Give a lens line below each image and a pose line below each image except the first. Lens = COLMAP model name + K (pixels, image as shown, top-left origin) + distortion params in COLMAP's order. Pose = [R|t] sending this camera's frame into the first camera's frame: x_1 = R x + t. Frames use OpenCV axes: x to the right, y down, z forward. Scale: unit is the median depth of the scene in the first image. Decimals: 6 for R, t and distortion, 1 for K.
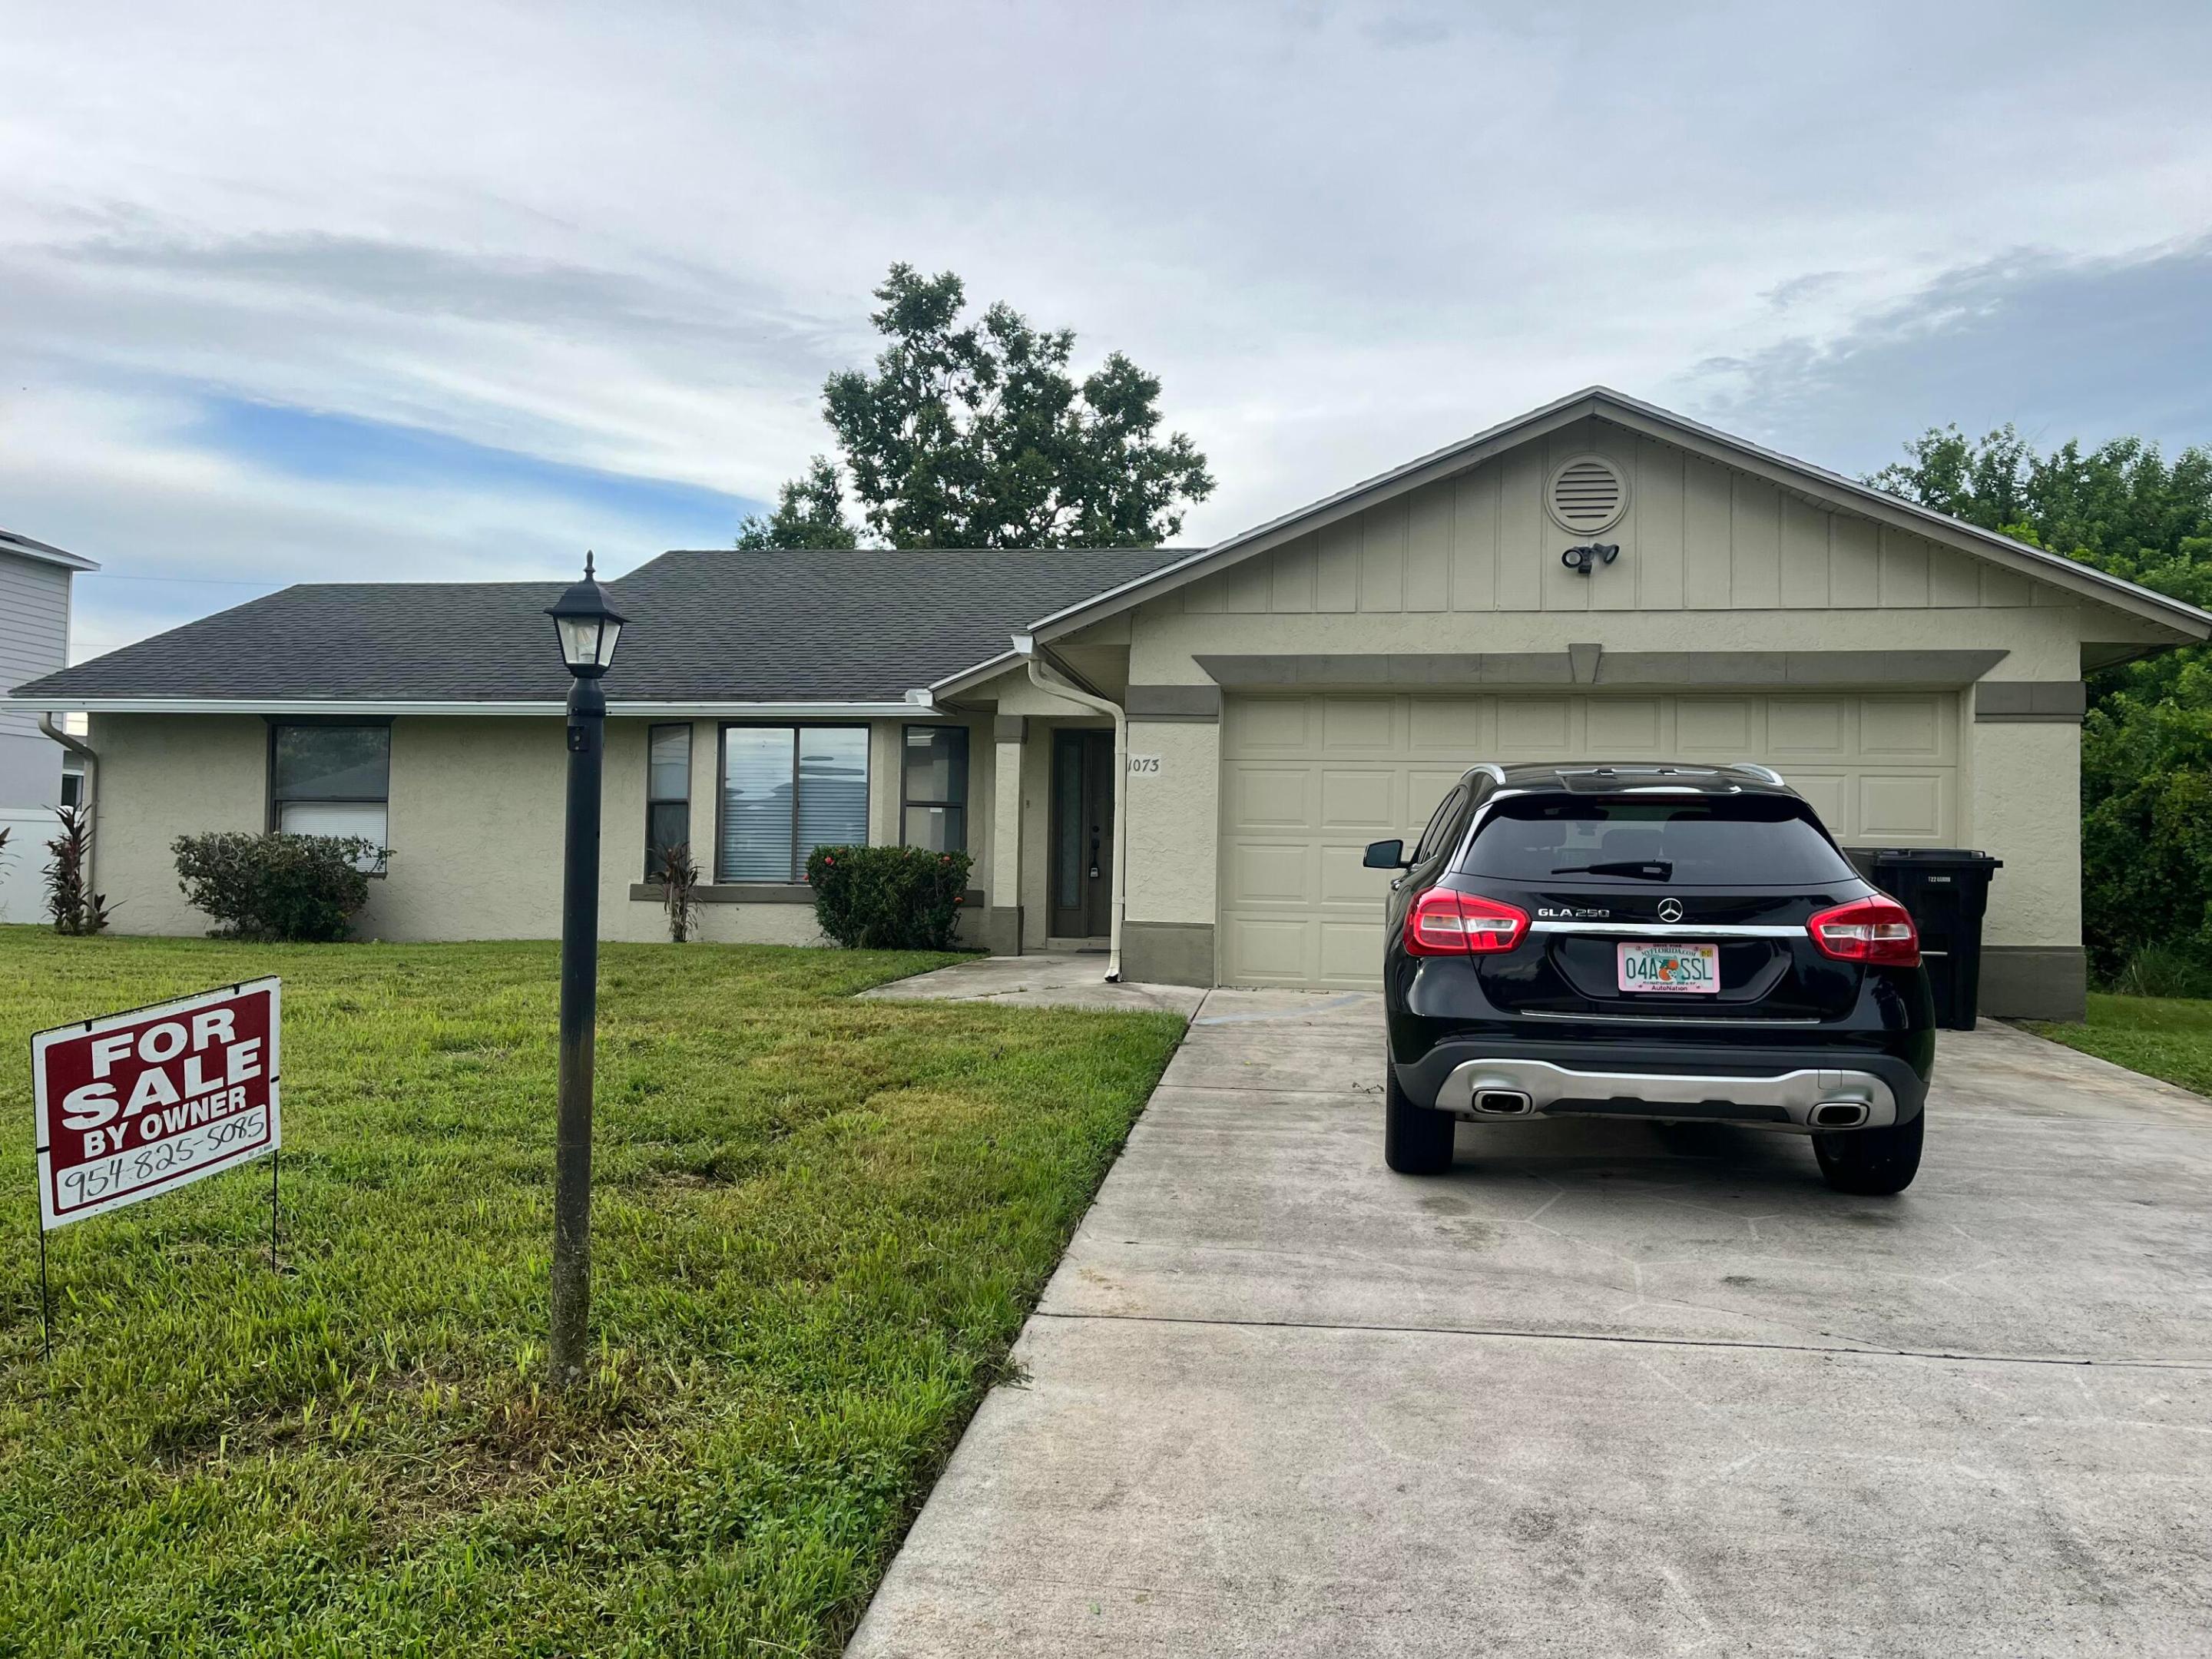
lens RADIAL K [[1673.5, 0, 1106.0], [0, 1673.5, 829.5], [0, 0, 1]] dist [-0.000244, -0.001213]
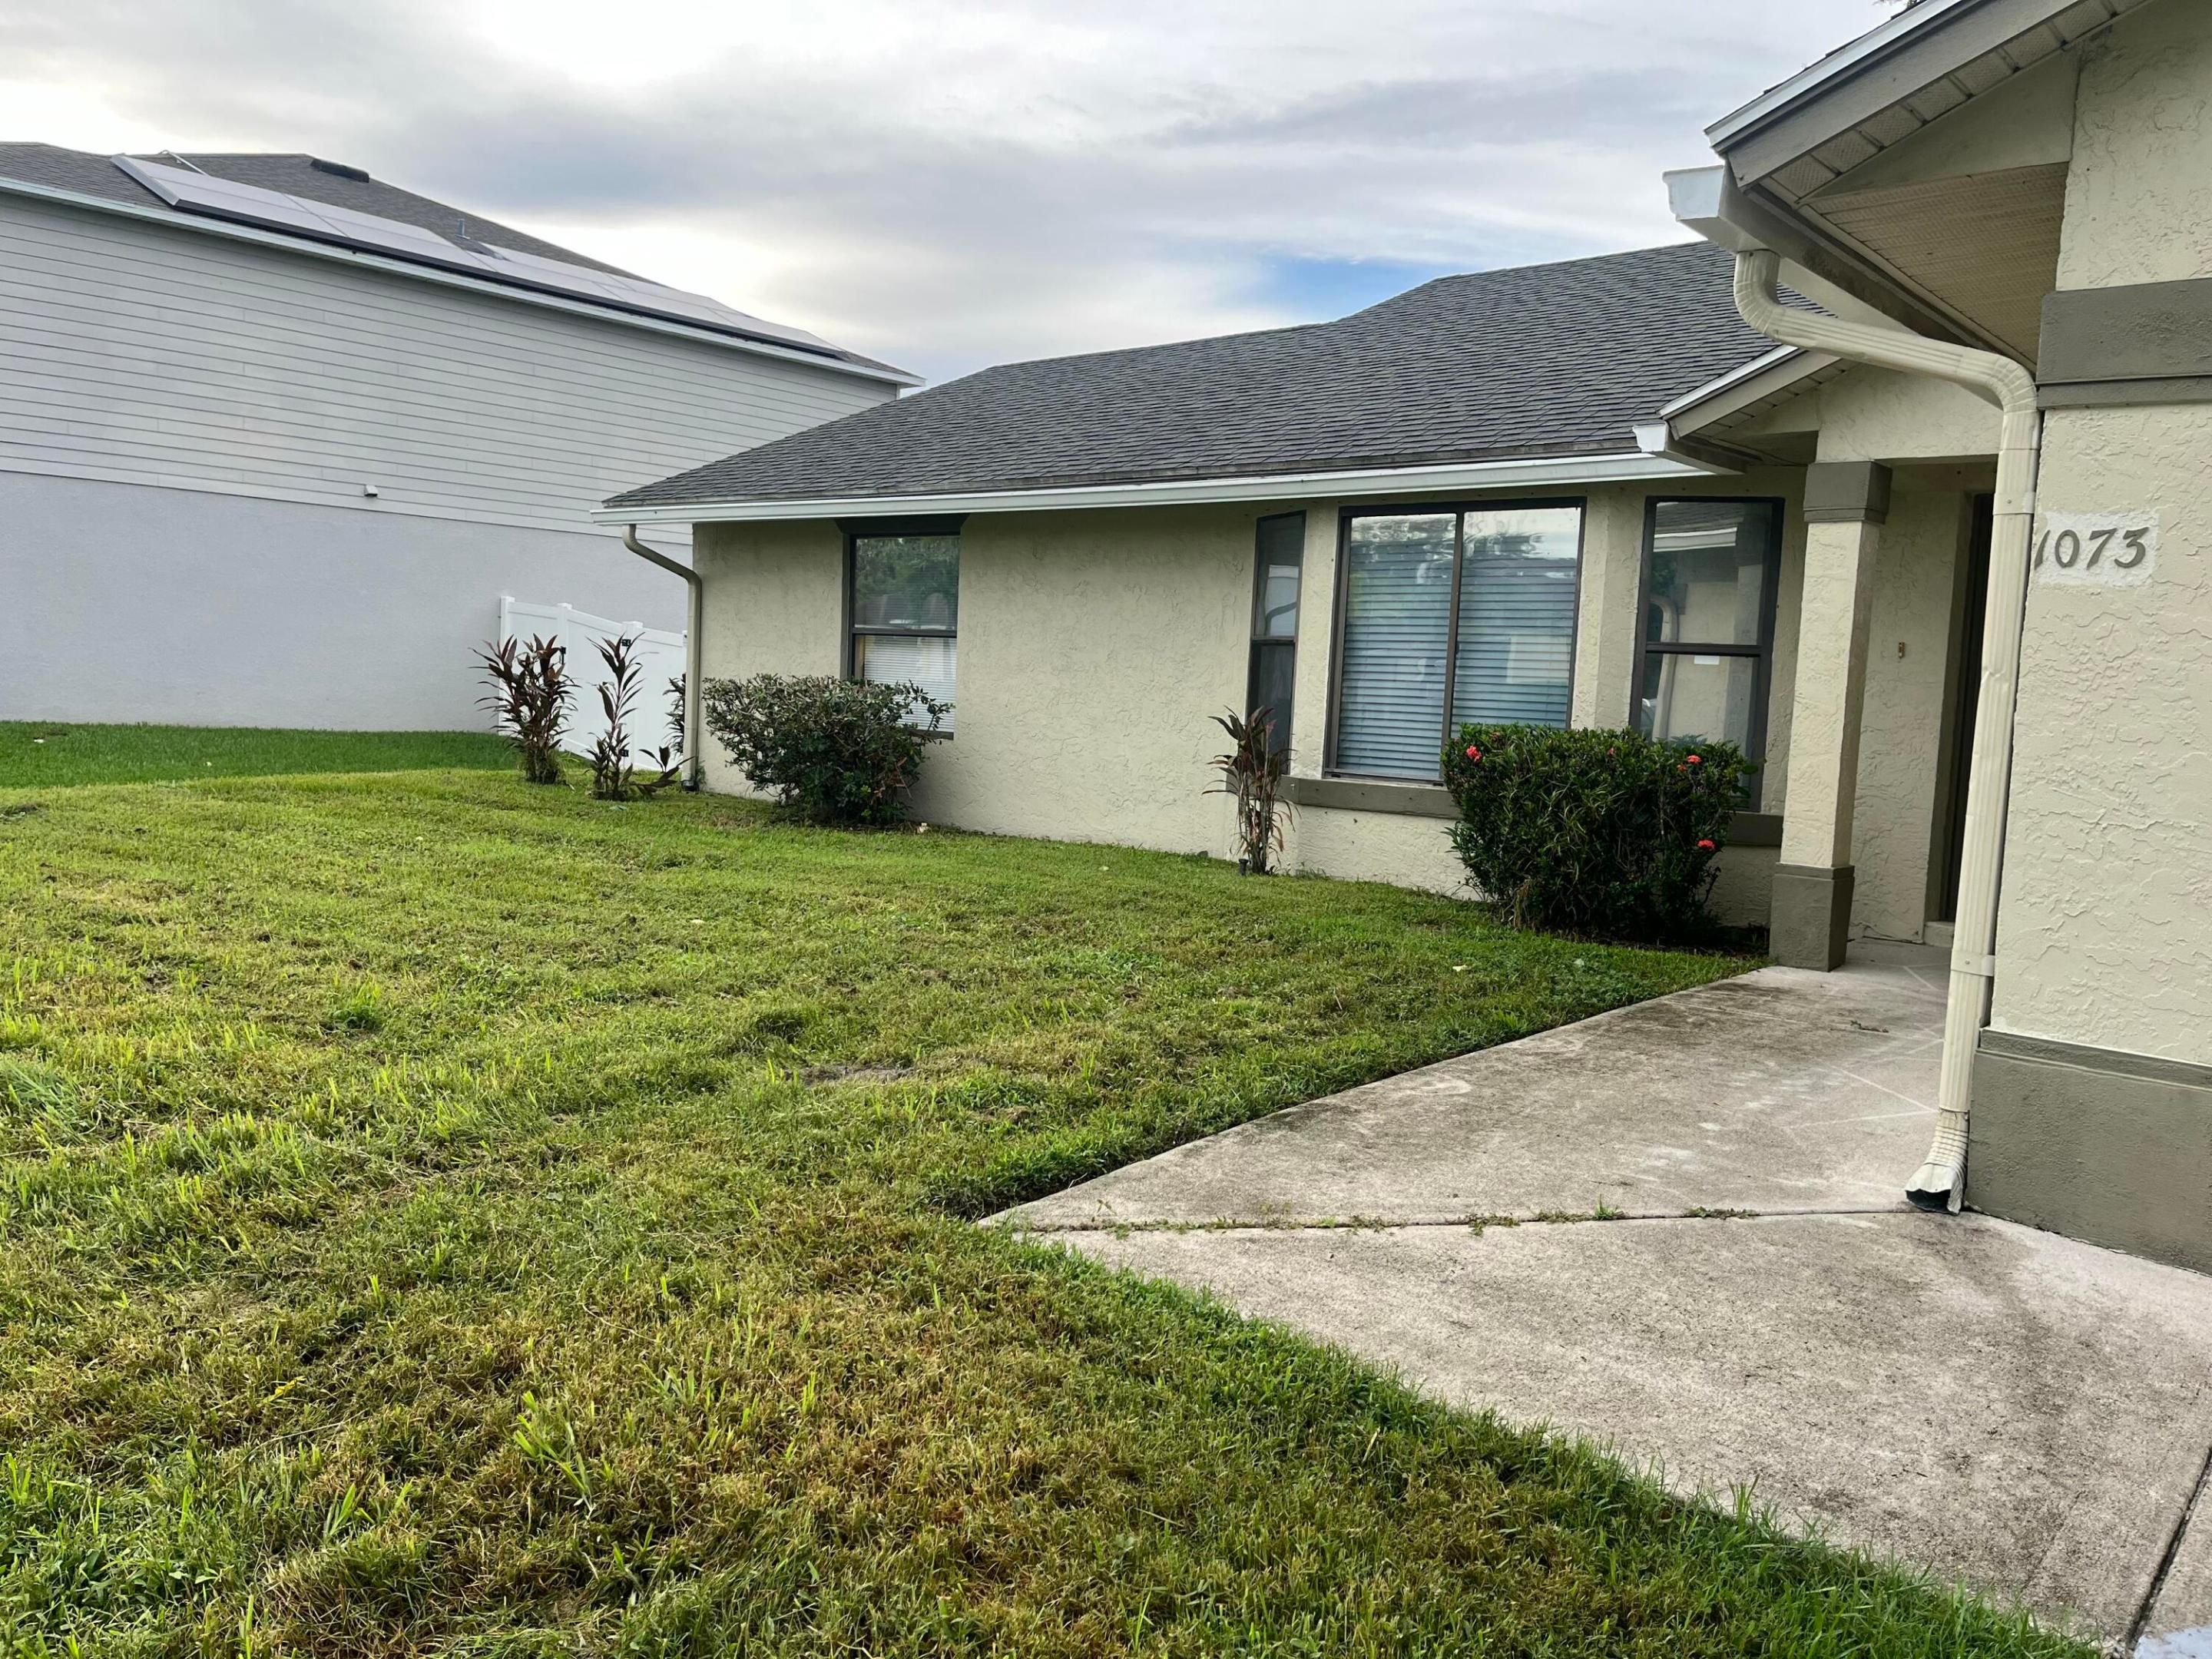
lens RADIAL K [[1631.1, 0, 1106.0], [0, 1631.1, 829.5], [0, 0, 1]] dist [0.026410, -0.002353]
pose [[0.828845, 0.073377, -0.554646, 0.030721], [-0.014381, 0.993829, 0.109987, -0.012262], [0.559294, -0.083186, 0.824785, 0.446504]]
